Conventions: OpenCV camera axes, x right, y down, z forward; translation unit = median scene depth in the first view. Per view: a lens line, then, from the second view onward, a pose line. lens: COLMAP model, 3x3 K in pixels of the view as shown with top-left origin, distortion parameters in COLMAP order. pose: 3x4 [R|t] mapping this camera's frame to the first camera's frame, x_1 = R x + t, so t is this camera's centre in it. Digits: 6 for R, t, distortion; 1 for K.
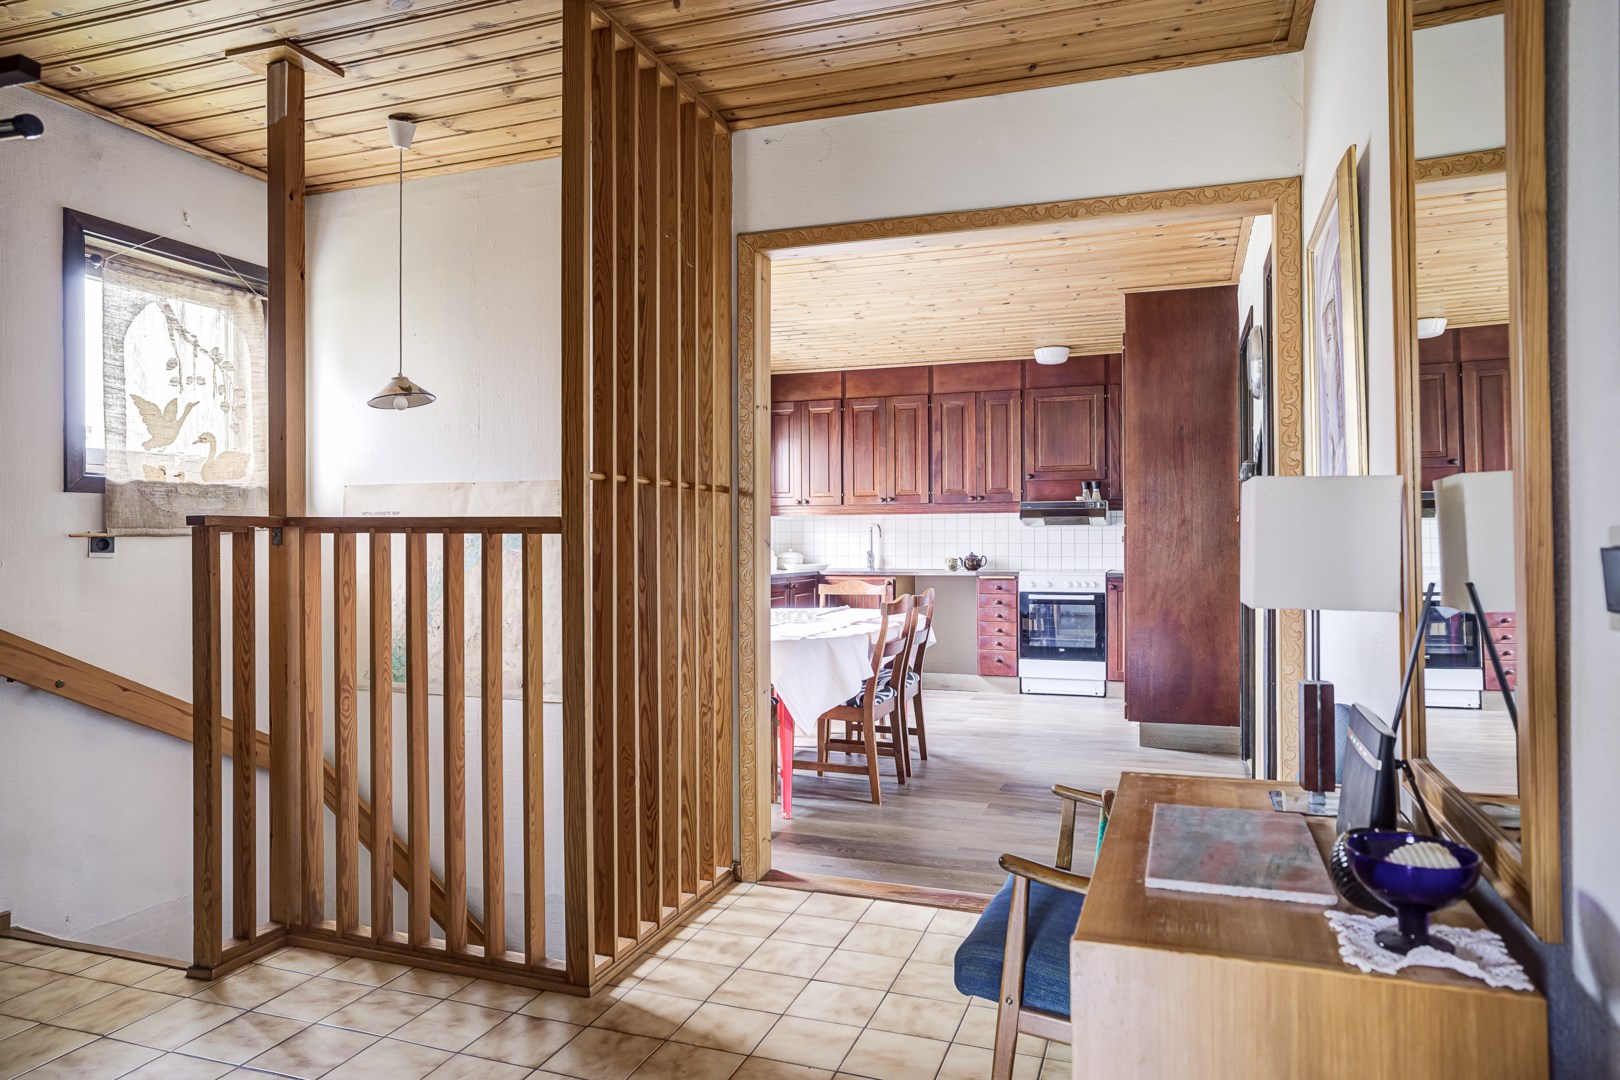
lens RADIAL K [[1036.5, 0, 810.0], [0, 1036.5, 540.0], [0, 0, 1]] dist [0.002502, 0.000664]
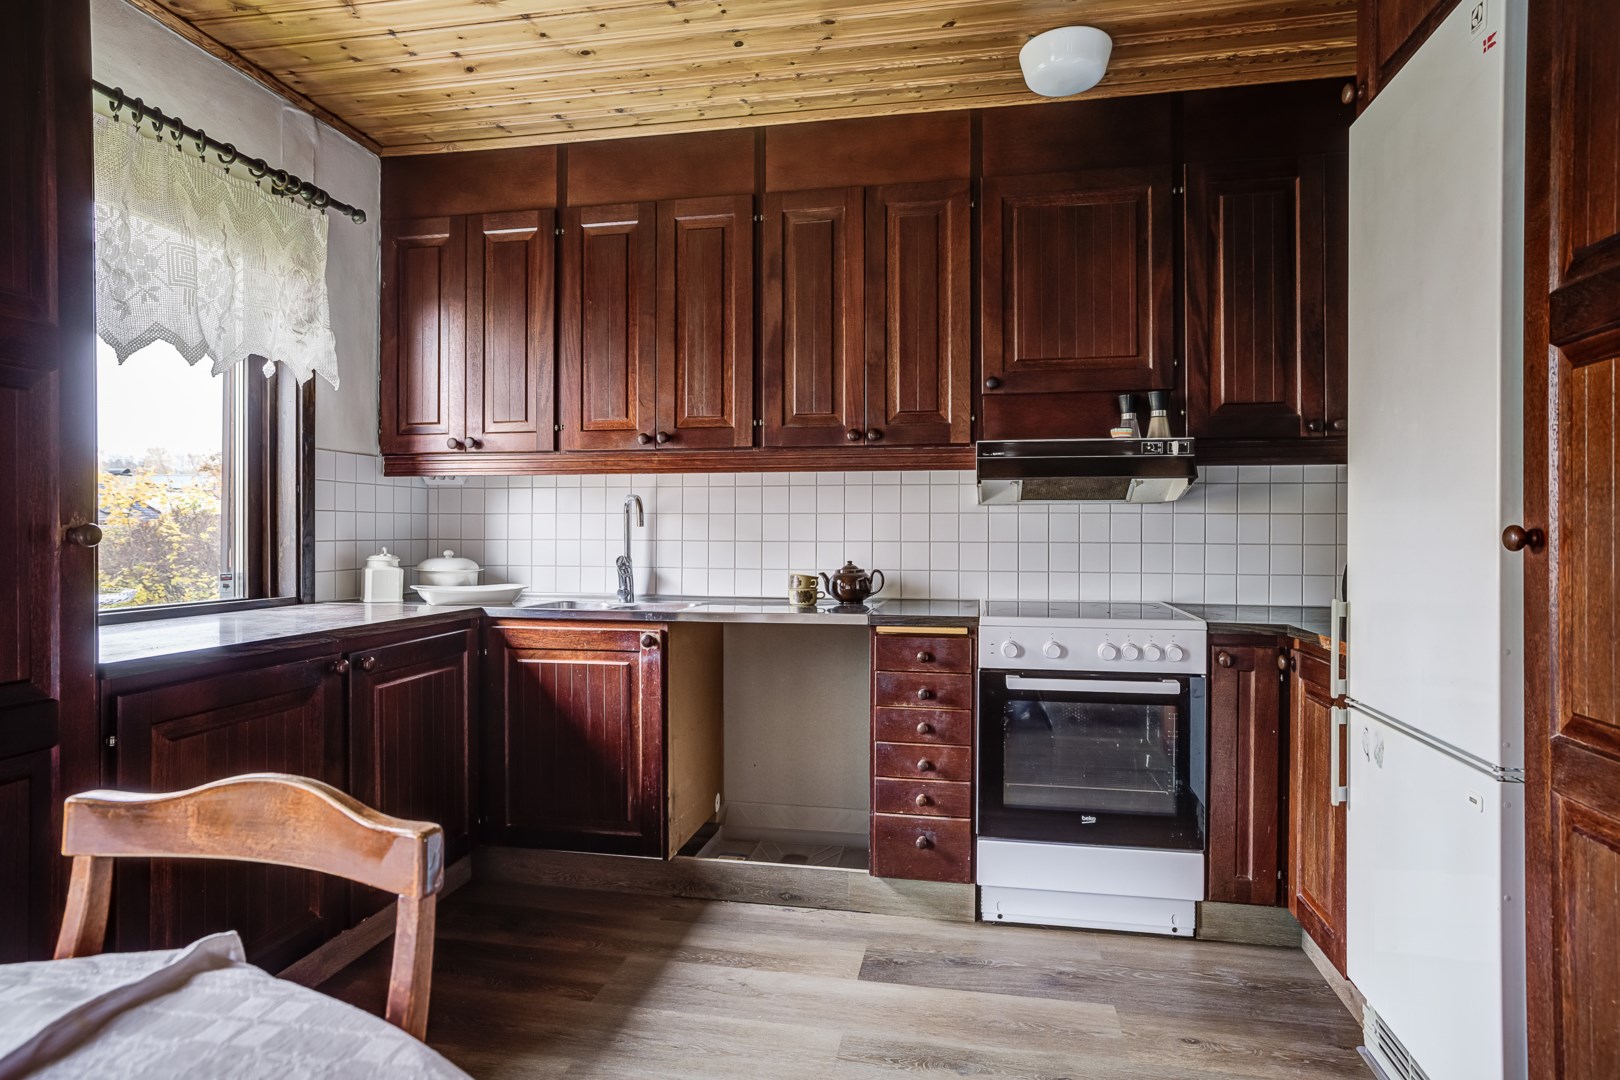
lens RADIAL K [[873.4, 0, 810.0], [0, 873.4, 540.0], [0, 0, 1]] dist [-0.002254, -0.000448]
pose [[0.987046, 0.005593, 0.160337, 0.081487], [-0.006816, 0.999952, 0.007076, 0.000128], [-0.160290, -0.008078, 0.987037, 0.651208]]
